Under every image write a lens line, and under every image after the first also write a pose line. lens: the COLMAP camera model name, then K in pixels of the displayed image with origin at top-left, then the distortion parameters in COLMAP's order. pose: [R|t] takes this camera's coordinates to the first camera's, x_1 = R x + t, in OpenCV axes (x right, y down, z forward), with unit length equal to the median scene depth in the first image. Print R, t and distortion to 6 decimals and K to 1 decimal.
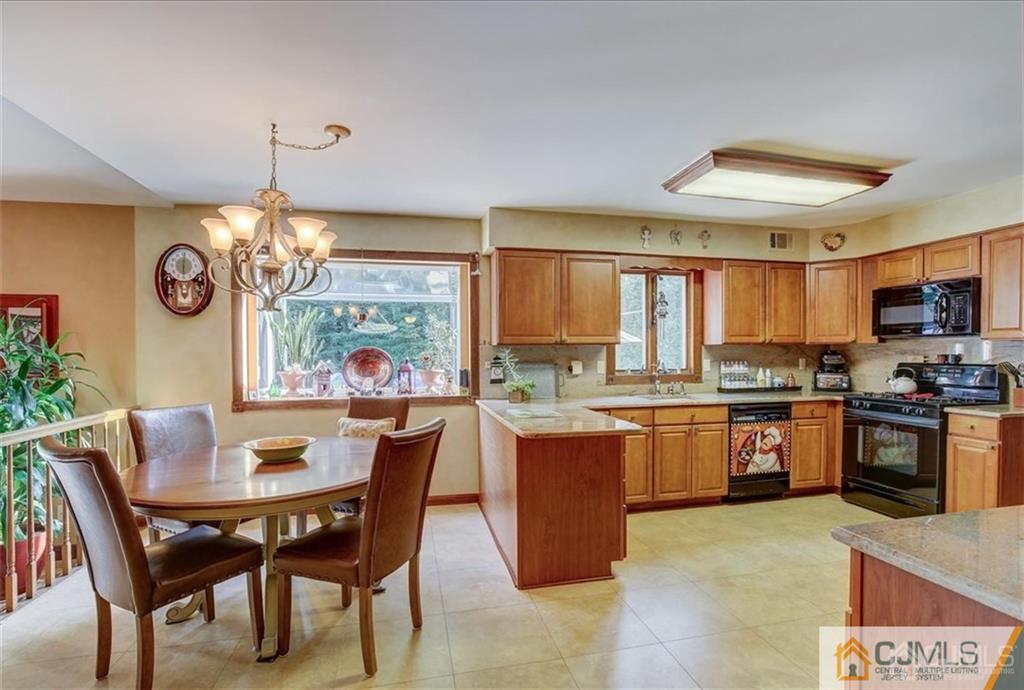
lens RADIAL K [[472.7, 0, 512.4], [0, 472.7, 357.8], [0, 0, 1]] dist [-0.019373, -0.000106]
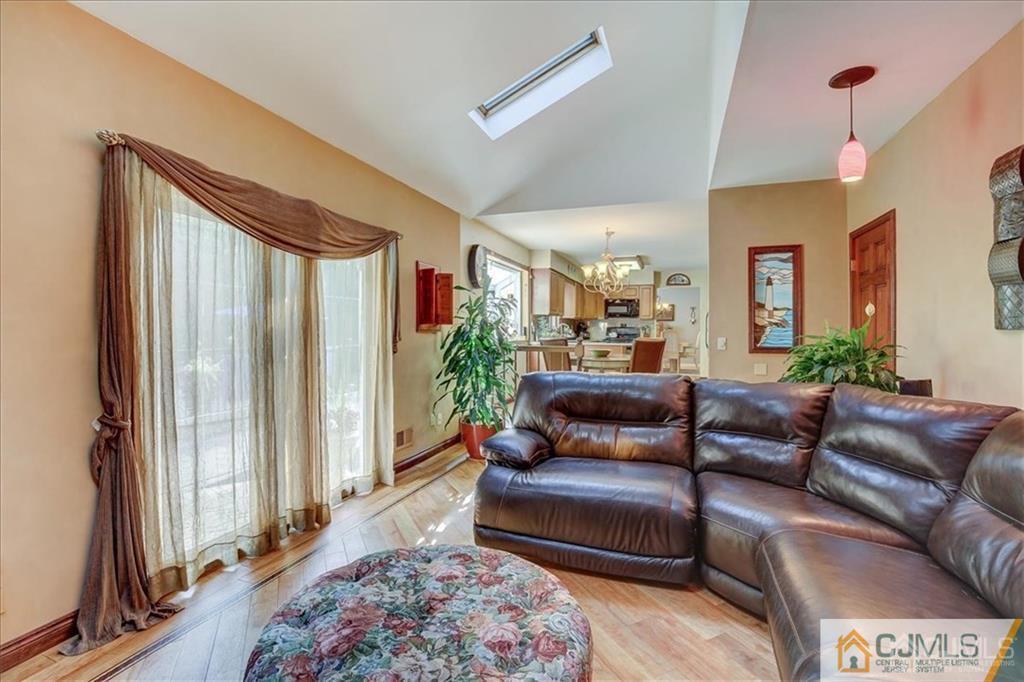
lens RADIAL K [[475.7, 0, 513.7], [0, 475.7, 323.7], [0, 0, 1]] dist [-0.003050, -0.000409]
pose [[0.522985, 0.022768, 0.852037, -1.793496], [0.001673, 0.999614, -0.027738, 0.068436], [-0.852340, 0.015932, 0.522745, 0.032042]]
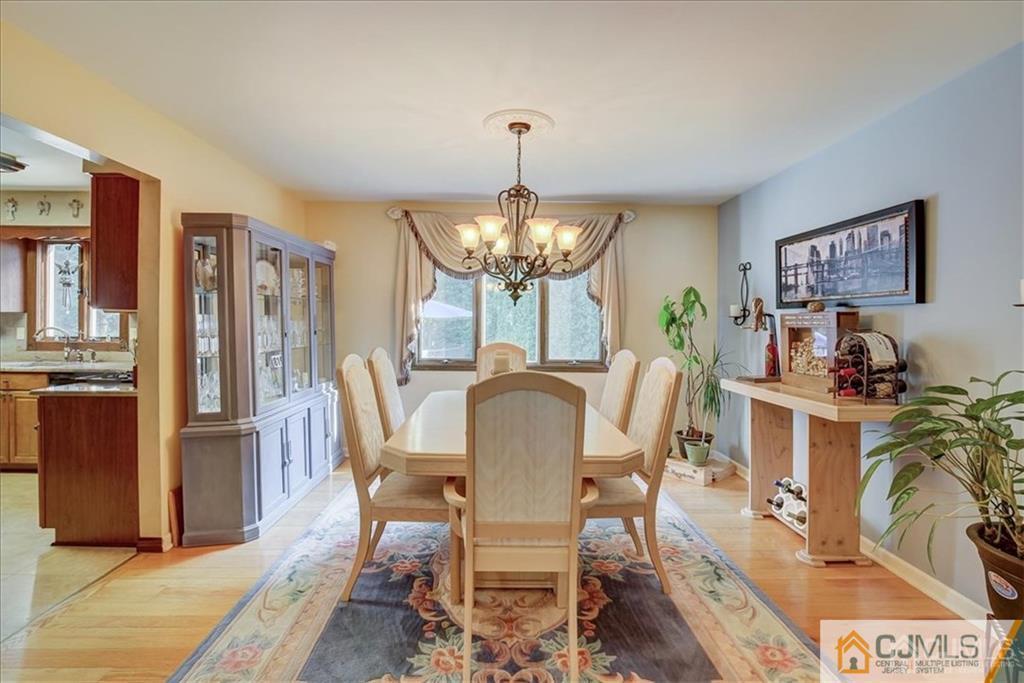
lens RADIAL K [[475.7, 0, 513.7], [0, 475.7, 324.2], [0, 0, 1]] dist [-0.003050, -0.000409]
pose [[0.978780, 0.014187, -0.204424, 1.588912], [-0.015844, 0.999854, -0.006475, -0.012484], [0.204303, 0.009577, 0.978861, 0.205621]]
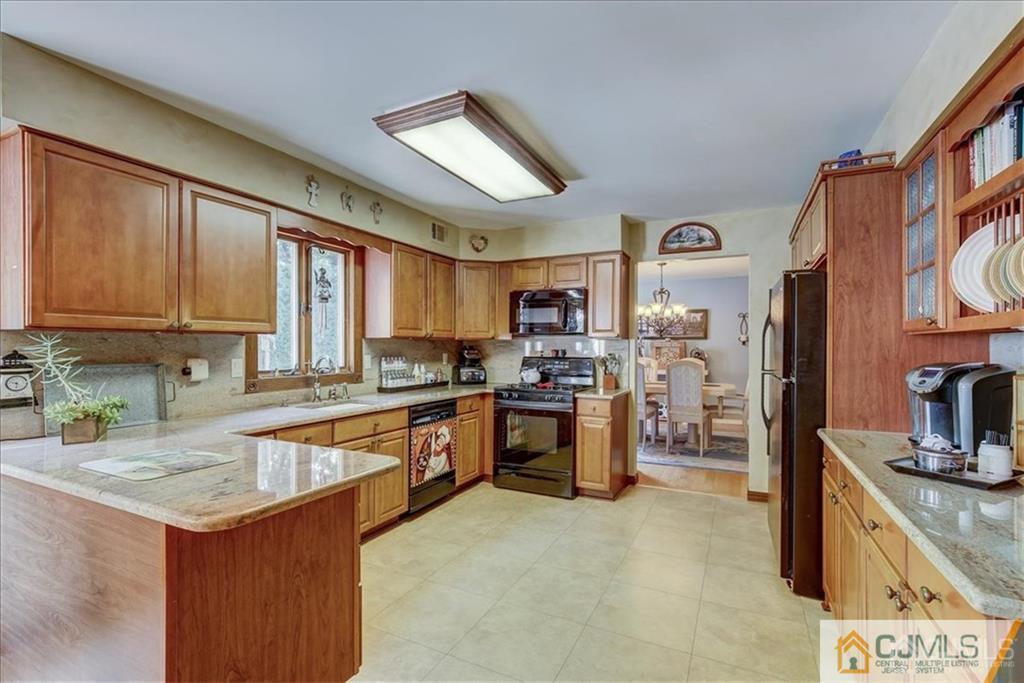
lens RADIAL K [[460.9, 0, 512.2], [0, 460.9, 348.1], [0, 0, 1]] dist [0.000760, 0.000374]
pose [[0.630169, 0.004171, 0.776447, -0.082027], [0.003810, 0.999957, -0.008463, -0.001398], [-0.776449, 0.008292, 0.630126, 0.301712]]
